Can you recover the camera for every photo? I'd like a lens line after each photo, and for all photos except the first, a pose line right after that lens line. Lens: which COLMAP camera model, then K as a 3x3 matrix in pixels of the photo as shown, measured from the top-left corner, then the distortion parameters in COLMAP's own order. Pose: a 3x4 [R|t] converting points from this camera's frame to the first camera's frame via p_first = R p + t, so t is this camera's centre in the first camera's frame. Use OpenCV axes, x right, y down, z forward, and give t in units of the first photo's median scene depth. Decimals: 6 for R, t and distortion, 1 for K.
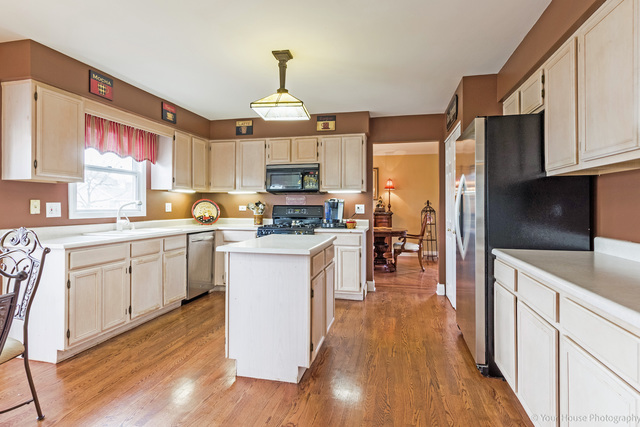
lens RADIAL K [[347.3, 0, 321.4], [0, 347.3, 204.5], [0, 0, 1]] dist [-0.000150, -0.000030]
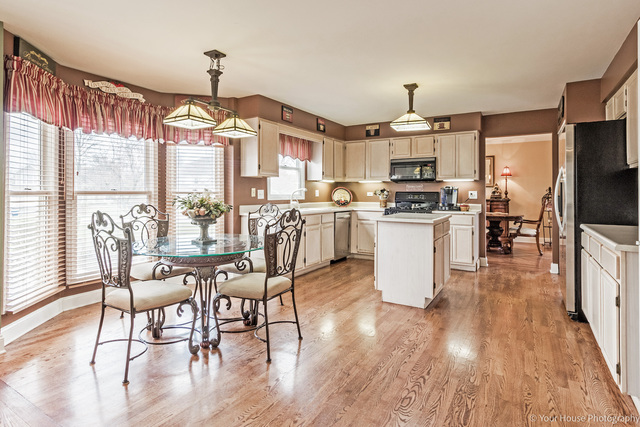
lens RADIAL K [[357.7, 0, 305.5], [0, 357.7, 190.5], [0, 0, 1]] dist [0.002823, 0.000523]
pose [[0.942869, -0.001605, -0.333161, -0.020142], [0.000216, 0.999991, -0.004207, 0.003495], [0.333165, 0.003894, 0.942861, -0.344538]]
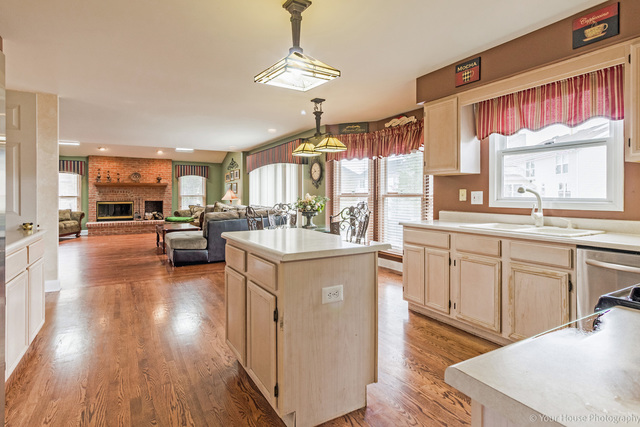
lens RADIAL K [[328.1, 0, 305.4], [0, 328.1, 195.9], [0, 0, 1]] dist [-0.001365, -0.000325]
pose [[-0.749366, 0.000255, -0.662156, 0.238888], [0.001718, 0.999997, -0.001560, 0.007230], [0.662154, -0.002307, -0.749365, 1.011886]]
